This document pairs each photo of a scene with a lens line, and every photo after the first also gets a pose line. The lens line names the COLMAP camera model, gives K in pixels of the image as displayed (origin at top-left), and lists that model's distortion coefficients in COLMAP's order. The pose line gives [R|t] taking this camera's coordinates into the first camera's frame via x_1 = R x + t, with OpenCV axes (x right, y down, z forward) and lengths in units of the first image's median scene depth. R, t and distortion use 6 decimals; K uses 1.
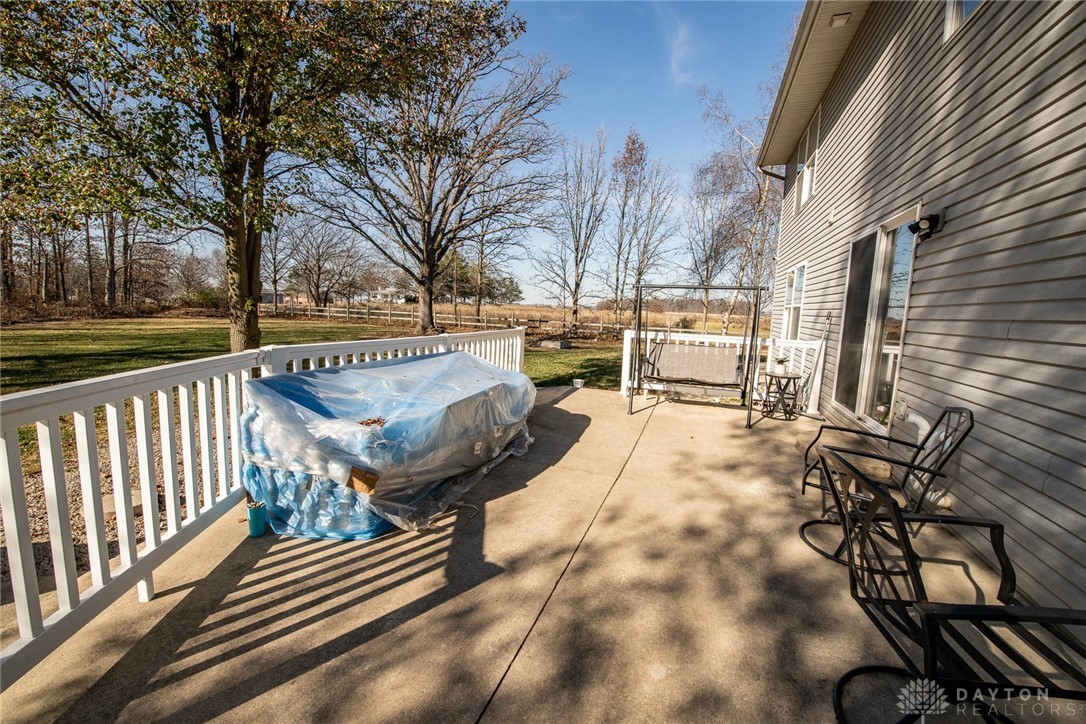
lens RADIAL K [[425.5, 0, 539.5], [0, 425.5, 362.0], [0, 0, 1]] dist [-0.025050, -0.000493]
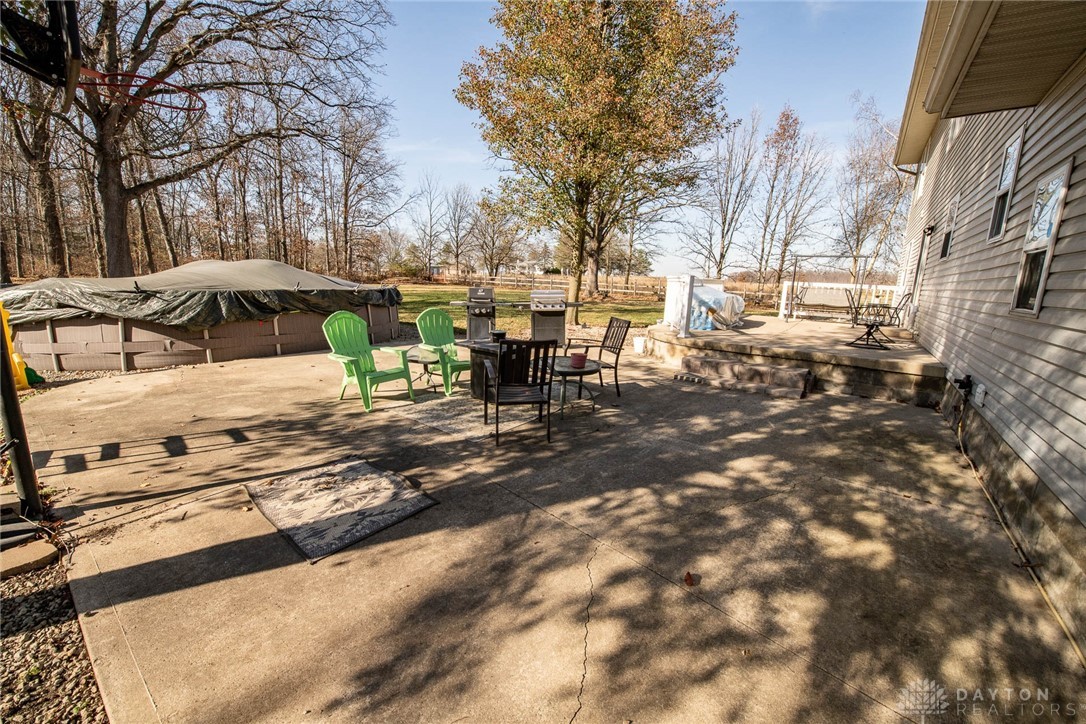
lens RADIAL K [[425.5, 0, 547.4], [0, 425.5, 361.7], [0, 0, 1]] dist [-0.025050, -0.000493]
pose [[0.965288, 0.049891, -0.256379, -0.056029], [-0.033744, 0.997182, 0.067002, 0.034470], [0.258999, -0.056025, 0.964251, -0.190799]]
